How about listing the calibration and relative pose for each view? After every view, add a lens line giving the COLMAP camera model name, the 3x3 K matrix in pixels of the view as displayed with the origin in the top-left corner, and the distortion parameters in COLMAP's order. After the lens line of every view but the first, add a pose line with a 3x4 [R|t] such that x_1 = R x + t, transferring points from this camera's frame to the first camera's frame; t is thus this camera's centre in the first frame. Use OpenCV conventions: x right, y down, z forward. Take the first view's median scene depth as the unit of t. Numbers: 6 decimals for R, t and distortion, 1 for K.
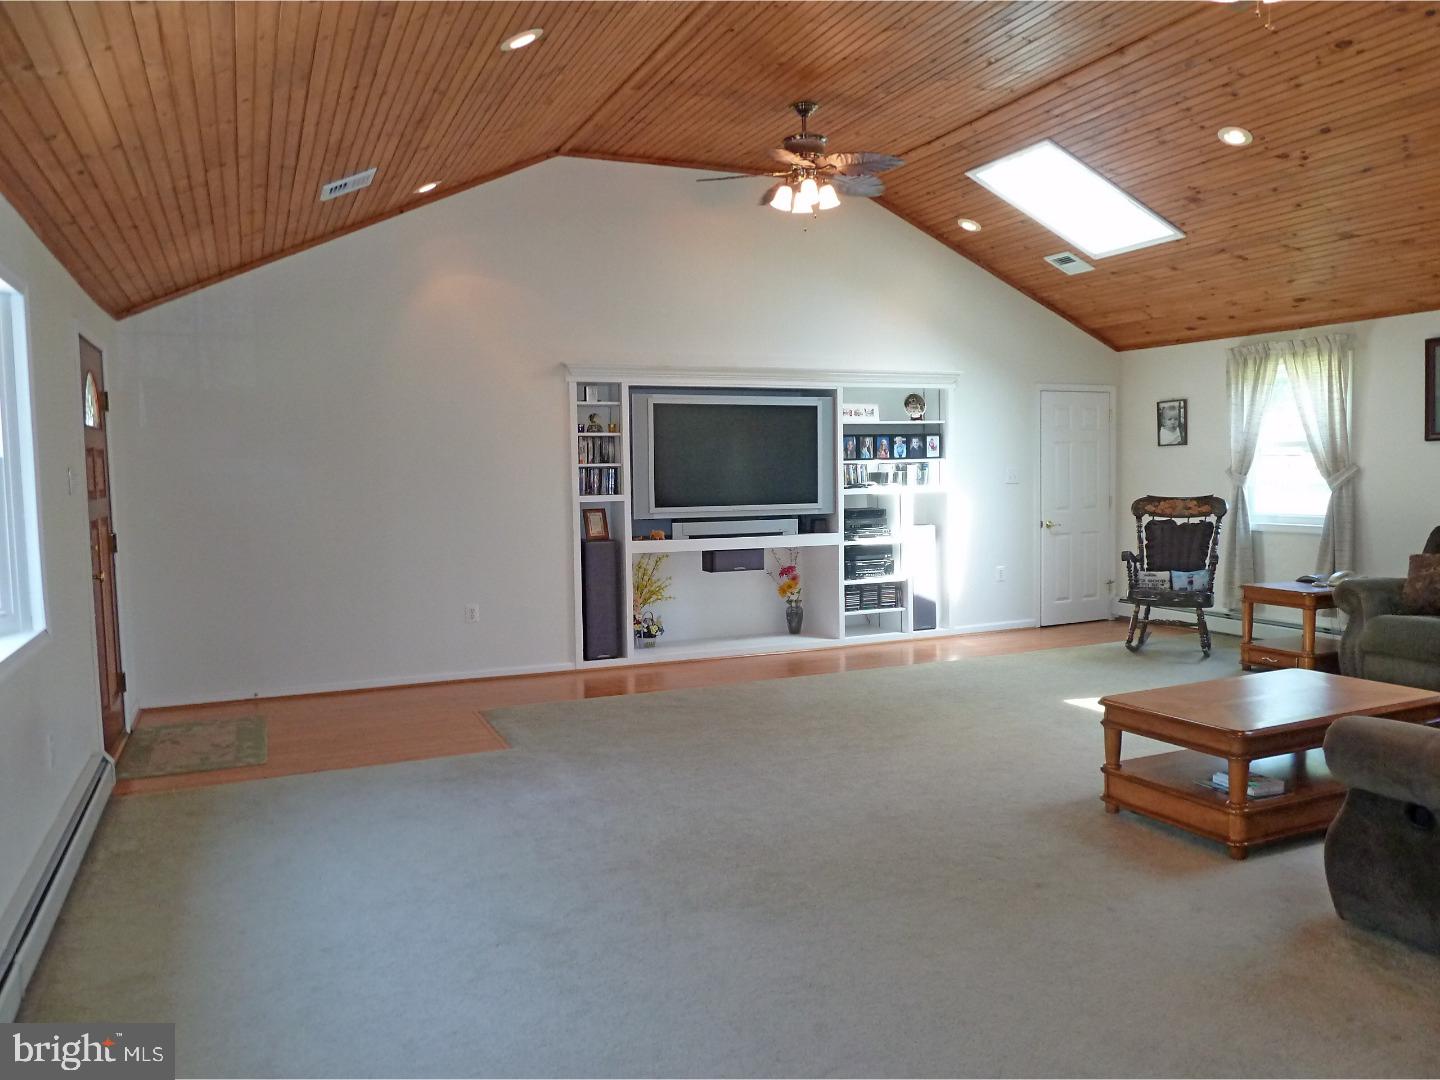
lens RADIAL K [[1078.3, 0, 722.7], [0, 1078.3, 538.5], [0, 0, 1]] dist [-0.021802, -0.006391]
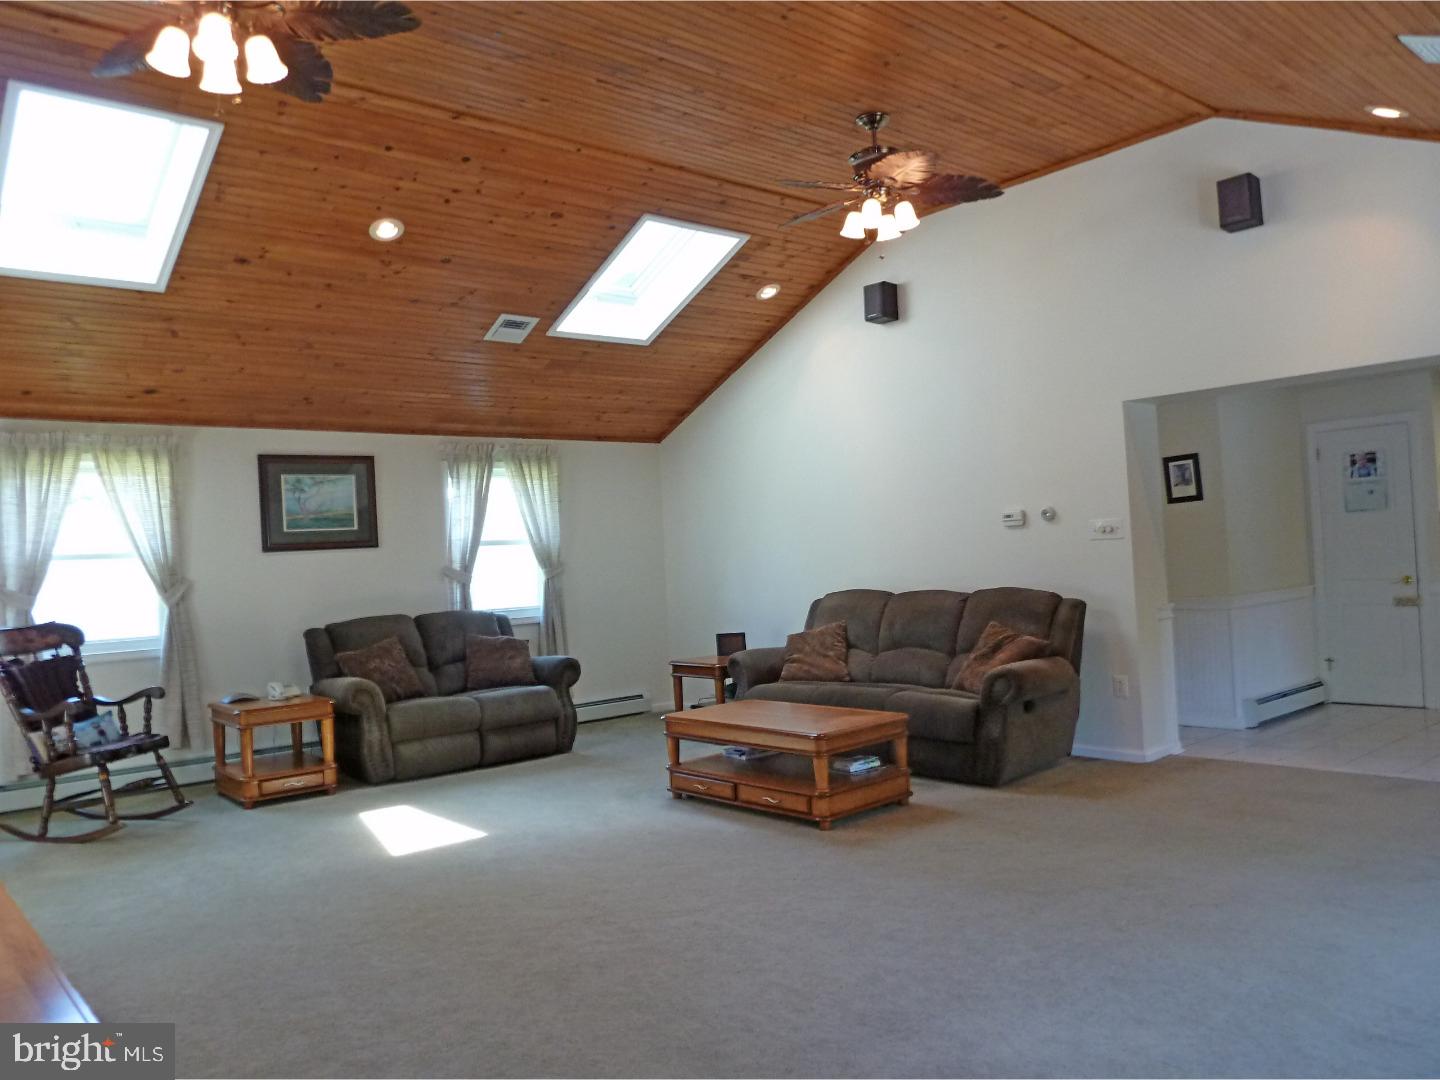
lens RADIAL K [[1078.3, 0, 719.5], [0, 1078.3, 535.4], [0, 0, 1]] dist [-0.021802, -0.006391]
pose [[-0.291280, 0.059965, 0.954757, -0.418827], [0.113592, 0.993141, -0.027721, -0.026421], [-0.949870, 0.100378, -0.296094, 0.797300]]
